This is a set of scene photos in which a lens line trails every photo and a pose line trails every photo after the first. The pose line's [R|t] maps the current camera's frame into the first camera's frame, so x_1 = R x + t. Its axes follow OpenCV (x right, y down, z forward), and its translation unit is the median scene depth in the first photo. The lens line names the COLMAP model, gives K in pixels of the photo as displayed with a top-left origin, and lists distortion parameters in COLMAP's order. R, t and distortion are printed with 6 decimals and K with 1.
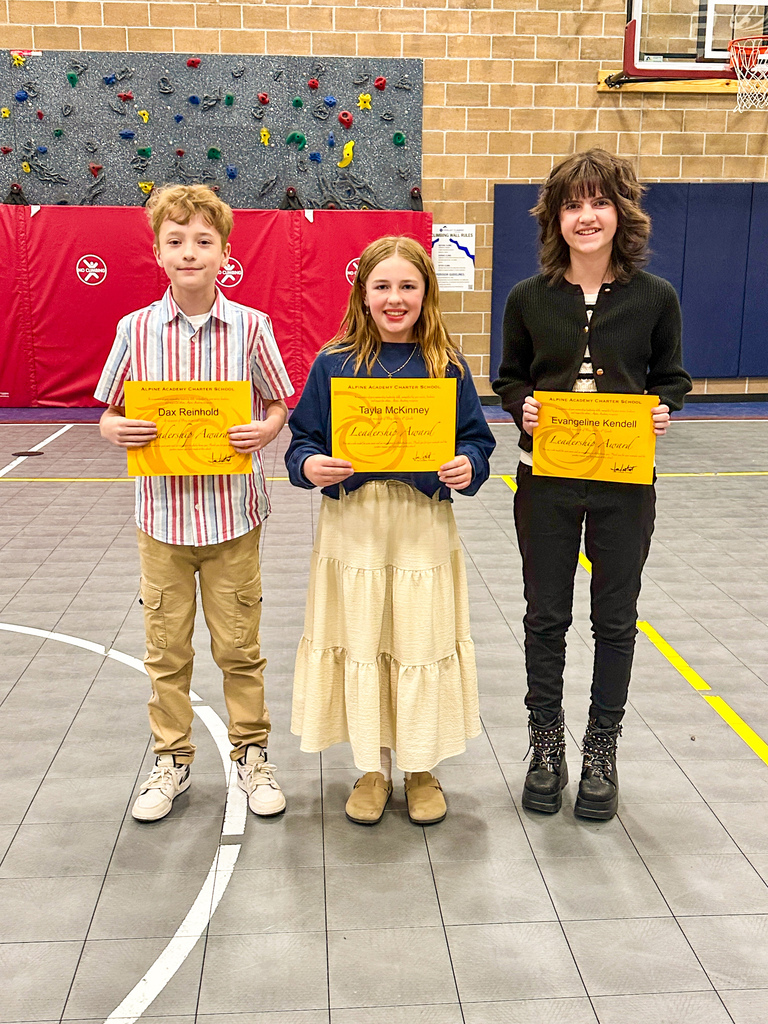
lens RADIAL K [[1095.1, 0, 384.0], [0, 1095.1, 512.0], [0, 0, 1]] dist [0.244831, -0.553766]
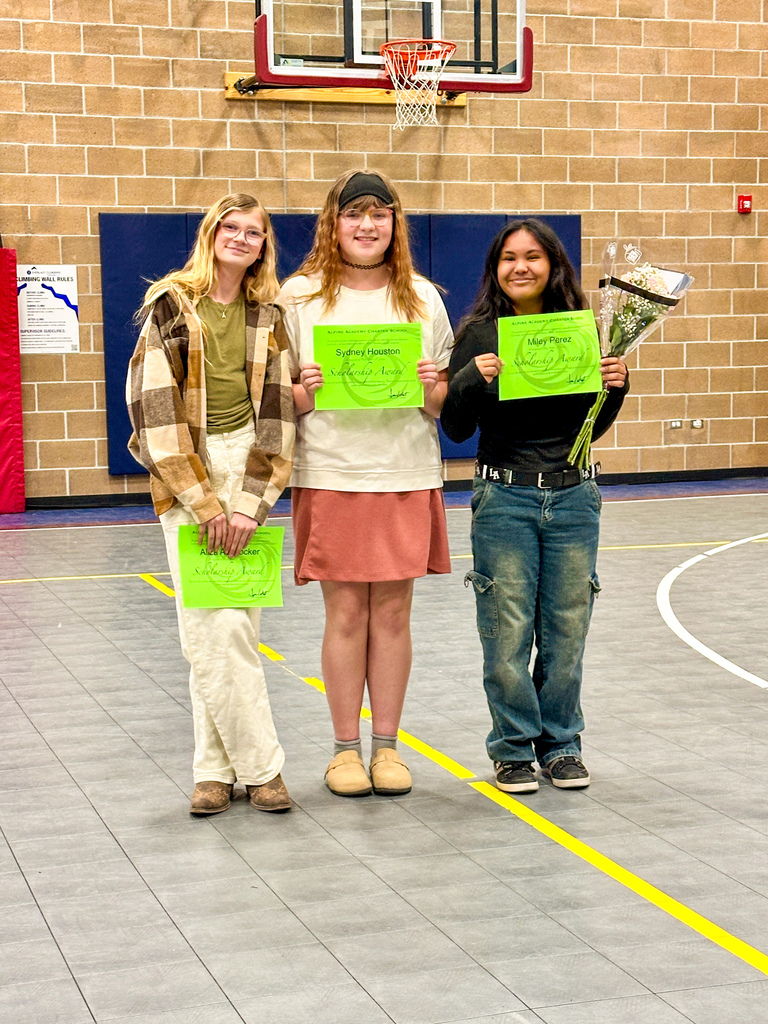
lens RADIAL K [[1845.8, 0, 384.0], [0, 1845.8, 512.0], [0, 0, 1]] dist [0.061829, 0.285761]
pose [[0.967076, -0.042021, 0.250994, -0.035303], [0.073741, 0.990231, -0.118344, 0.063473], [-0.243569, 0.132956, 0.960727, -0.206527]]
